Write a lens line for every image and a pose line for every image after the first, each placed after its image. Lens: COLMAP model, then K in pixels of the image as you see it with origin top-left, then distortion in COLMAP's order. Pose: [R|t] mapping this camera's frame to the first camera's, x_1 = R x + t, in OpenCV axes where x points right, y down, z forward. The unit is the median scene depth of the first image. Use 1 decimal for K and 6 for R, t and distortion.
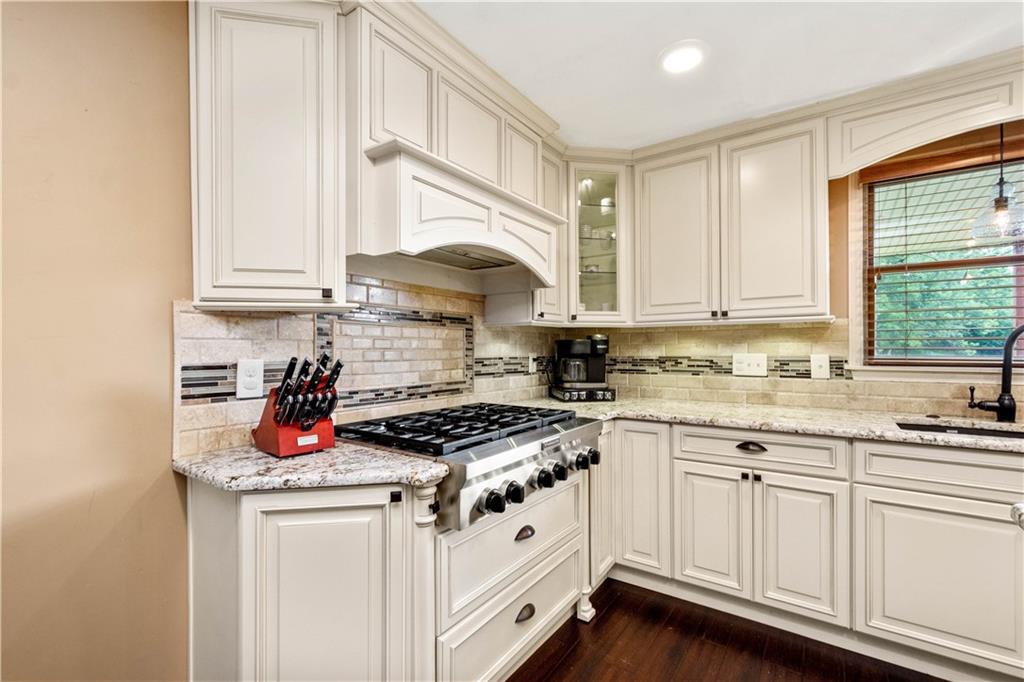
lens RADIAL K [[445.4, 0, 511.1], [0, 445.4, 351.9], [0, 0, 1]] dist [-0.000911, -0.000134]
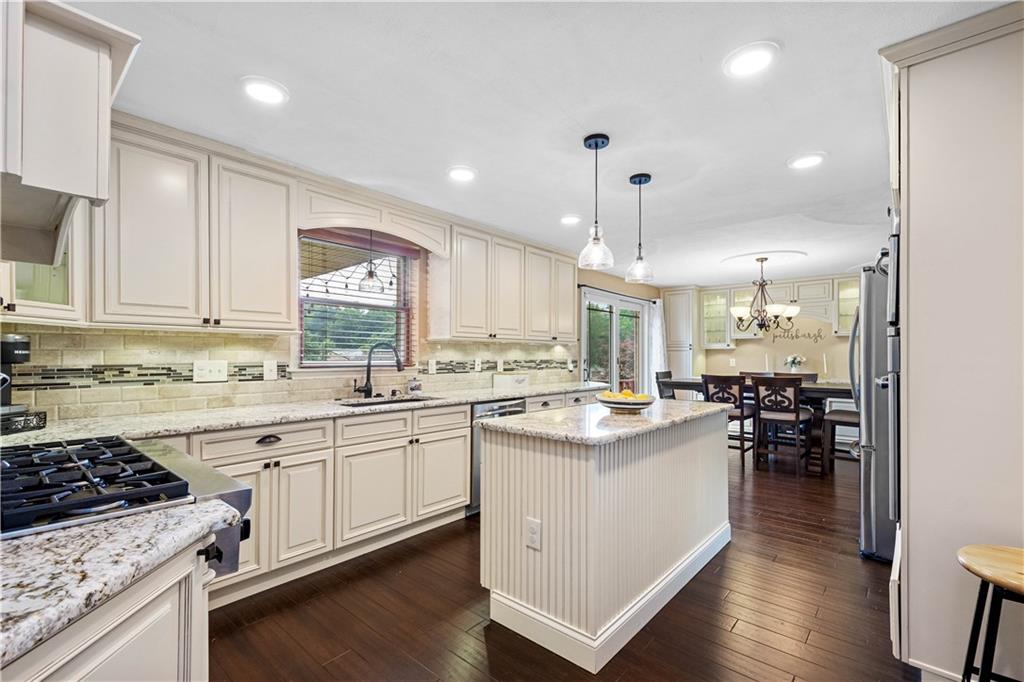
lens RADIAL K [[447.4, 0, 509.4], [0, 447.4, 356.0], [0, 0, 1]] dist [-0.000181, -0.000057]
pose [[0.108621, 0.002780, 0.994079, -0.477131], [0.004833, 0.999983, -0.003325, 0.000475], [-0.994072, 0.005166, 0.108605, 0.207695]]
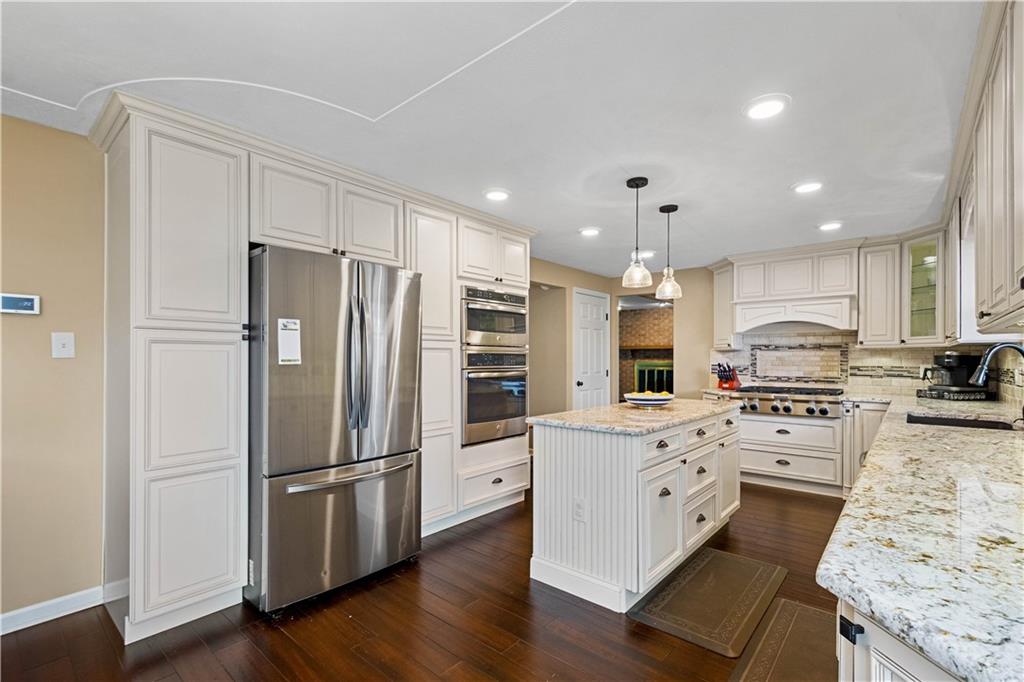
lens RADIAL K [[461.1, 0, 517.2], [0, 461.1, 358.8], [0, 0, 1]] dist [-0.001648, -0.000283]
pose [[-0.087967, 0.000749, -0.996123, 2.052835], [-0.009392, 0.999955, 0.001582, -0.006473], [0.996079, 0.009495, -0.087956, -0.226449]]
